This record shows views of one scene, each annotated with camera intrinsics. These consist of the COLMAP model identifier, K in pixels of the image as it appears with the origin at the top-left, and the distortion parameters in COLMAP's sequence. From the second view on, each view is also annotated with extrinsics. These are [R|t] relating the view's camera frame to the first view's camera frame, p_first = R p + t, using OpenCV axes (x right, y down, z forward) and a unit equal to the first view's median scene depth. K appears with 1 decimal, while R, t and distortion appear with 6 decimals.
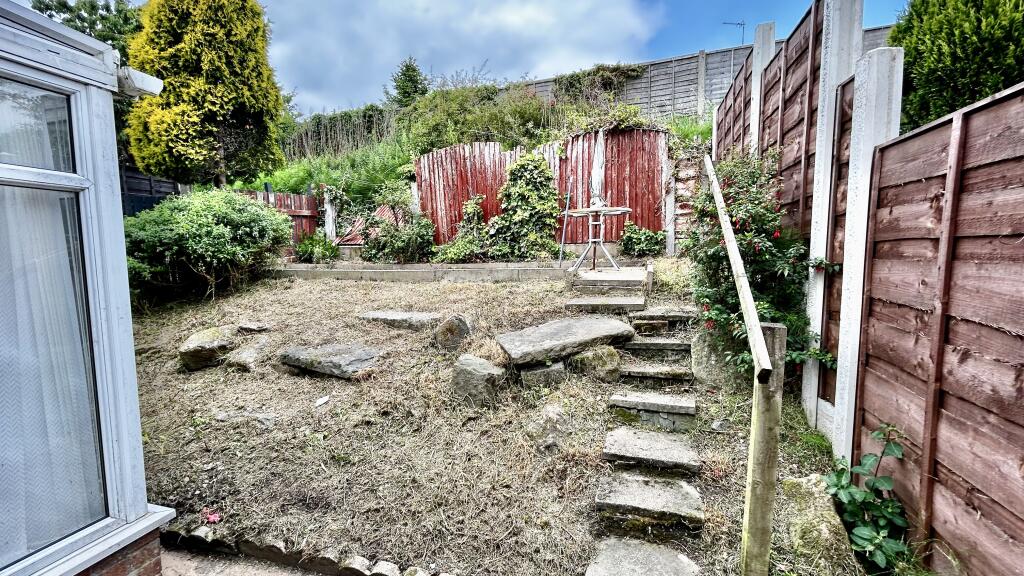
lens RADIAL K [[417.9, 0, 512.0], [0, 417.9, 288.0], [0, 0, 1]] dist [-0.000194, -0.000064]
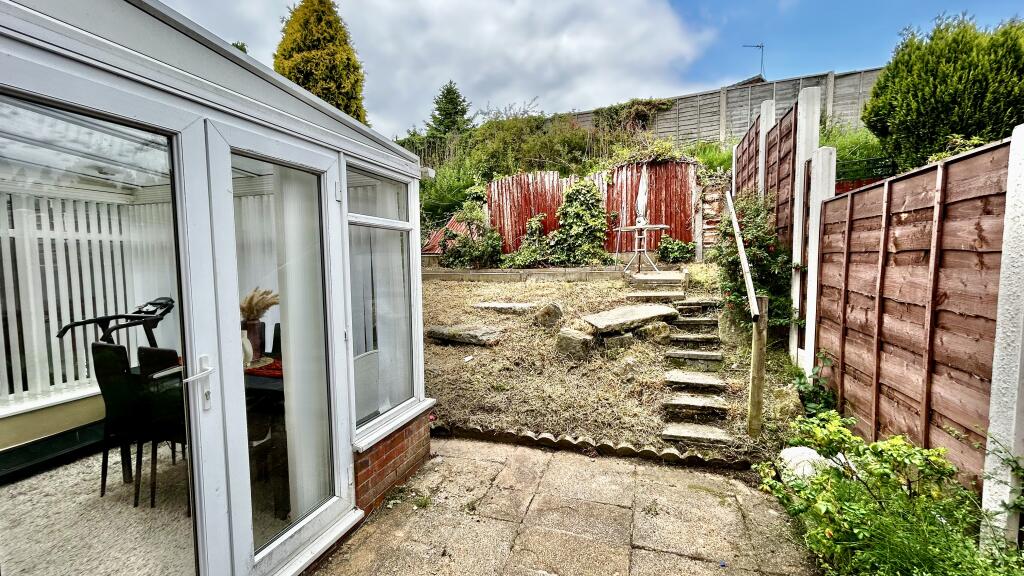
lens RADIAL K [[417.9, 0, 512.0], [0, 417.9, 288.0], [0, 0, 1]] dist [-0.000194, -0.000064]
pose [[0.998999, -0.000396, -0.044723, -0.227752], [-0.000351, 0.999861, -0.016693, 0.040013], [0.044723, 0.016692, 0.998860, -0.500512]]
